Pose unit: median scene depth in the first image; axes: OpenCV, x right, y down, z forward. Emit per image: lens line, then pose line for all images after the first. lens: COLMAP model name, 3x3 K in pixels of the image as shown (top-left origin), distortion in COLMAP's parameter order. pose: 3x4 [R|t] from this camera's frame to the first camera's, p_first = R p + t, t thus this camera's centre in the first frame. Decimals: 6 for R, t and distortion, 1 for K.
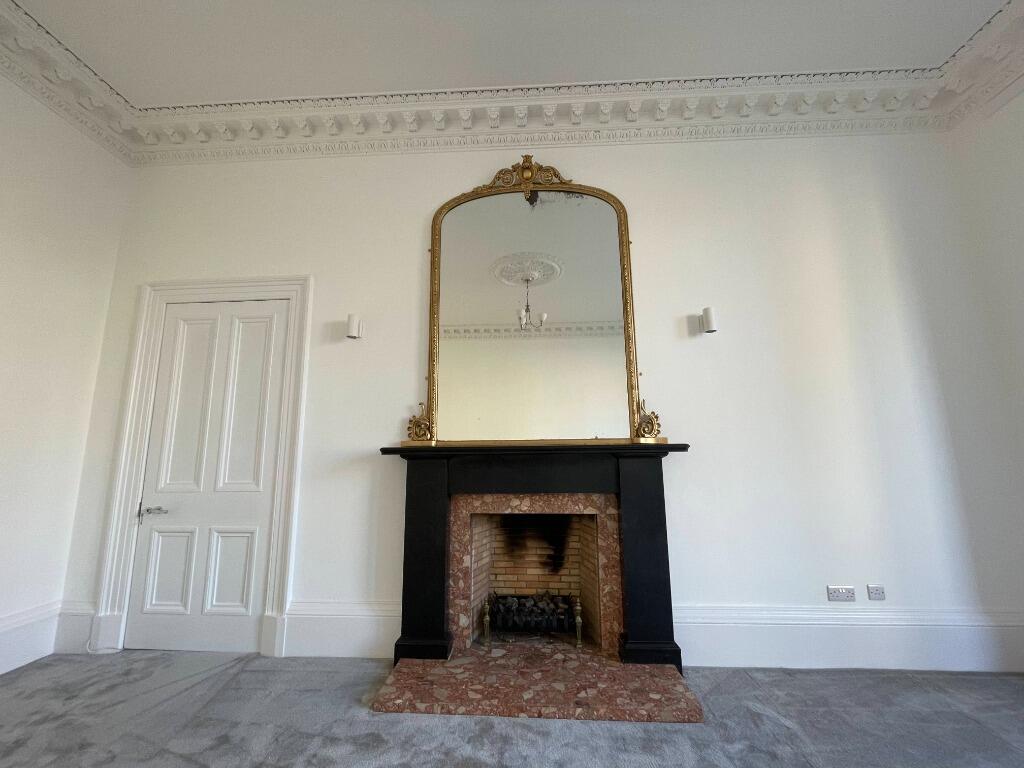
lens RADIAL K [[410.5, 0, 512.4], [0, 410.5, 389.1], [0, 0, 1]] dist [-0.001424, -0.000955]
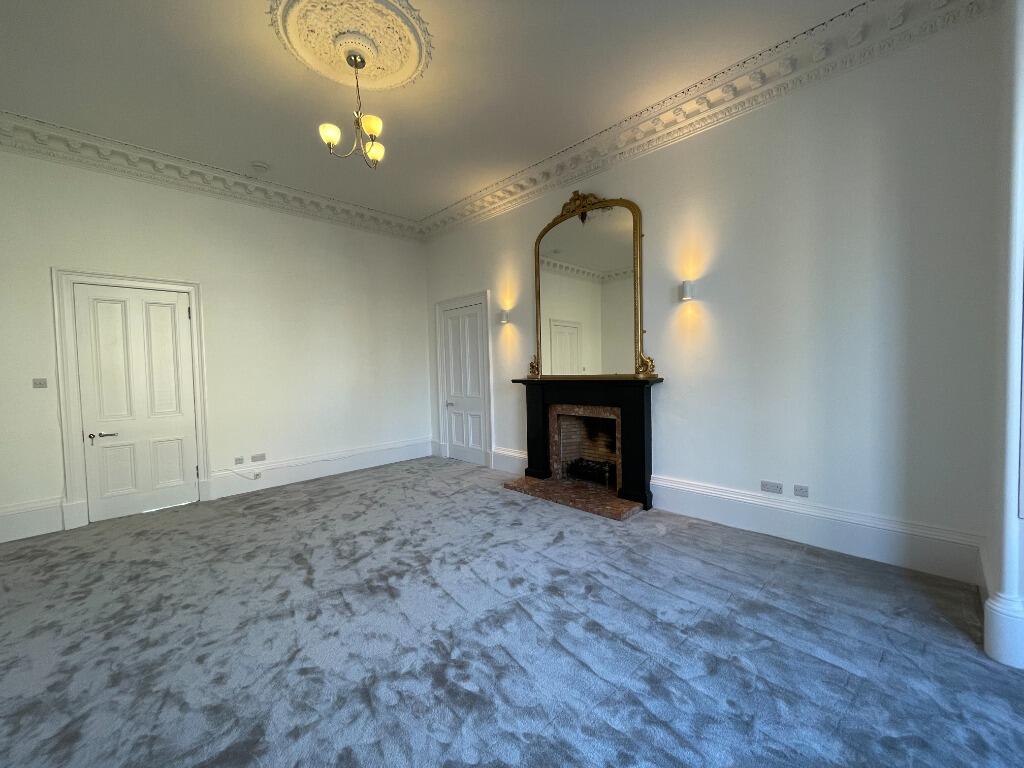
lens RADIAL K [[410.5, 0, 512.4], [0, 410.5, 389.1], [0, 0, 1]] dist [-0.001424, -0.000955]
pose [[0.740608, 0.022789, -0.671551, 1.004460], [0.128838, 0.976065, 0.175209, -0.162723], [0.659470, -0.216283, 0.719945, -0.459975]]
